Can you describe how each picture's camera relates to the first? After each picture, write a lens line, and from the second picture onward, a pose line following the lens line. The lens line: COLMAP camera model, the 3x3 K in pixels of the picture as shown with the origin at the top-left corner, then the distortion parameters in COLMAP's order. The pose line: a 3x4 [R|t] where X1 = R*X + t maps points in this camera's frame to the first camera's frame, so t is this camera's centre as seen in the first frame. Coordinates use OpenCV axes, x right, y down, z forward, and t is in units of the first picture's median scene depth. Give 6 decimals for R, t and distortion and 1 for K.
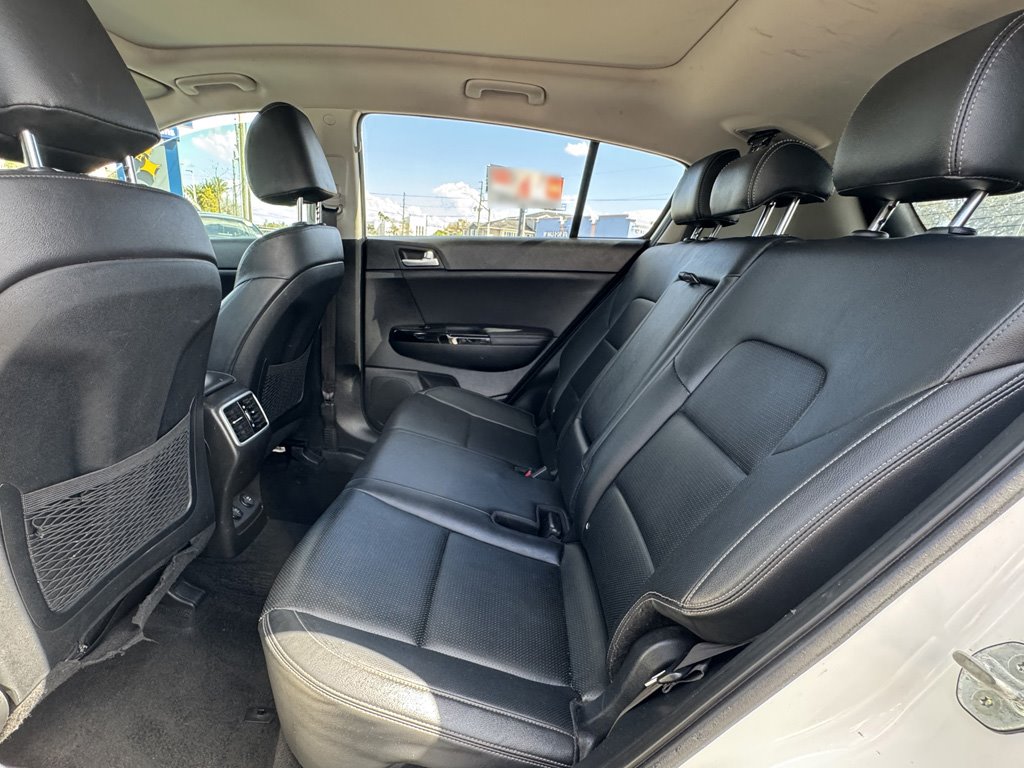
lens RADIAL K [[504.8, 0, 504.2], [0, 504.8, 404.7], [0, 0, 1]] dist [-0.001309, 0.000610]
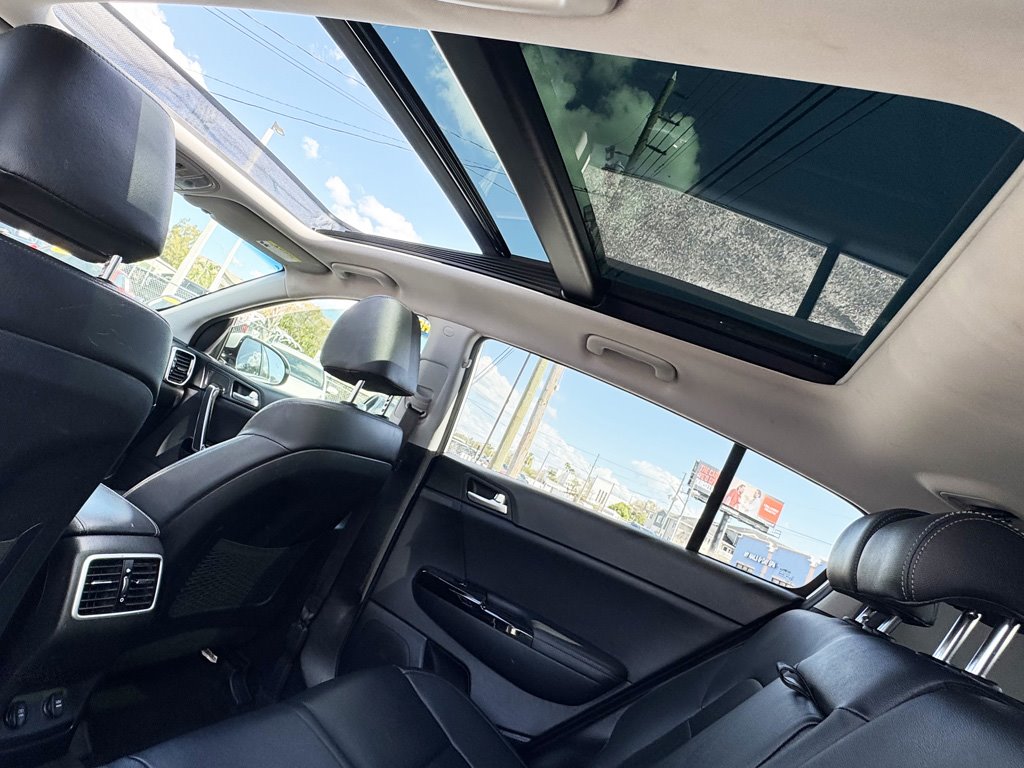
lens RADIAL K [[550.2, 0, 512.4], [0, 550.2, 339.6], [0, 0, 1]] dist [-0.007176, 0.001544]
pose [[0.887922, 0.256618, -0.381762, 0.143496], [-0.428625, 0.762797, -0.484171, -0.068980], [0.166959, 0.593539, 0.787297, 0.147315]]
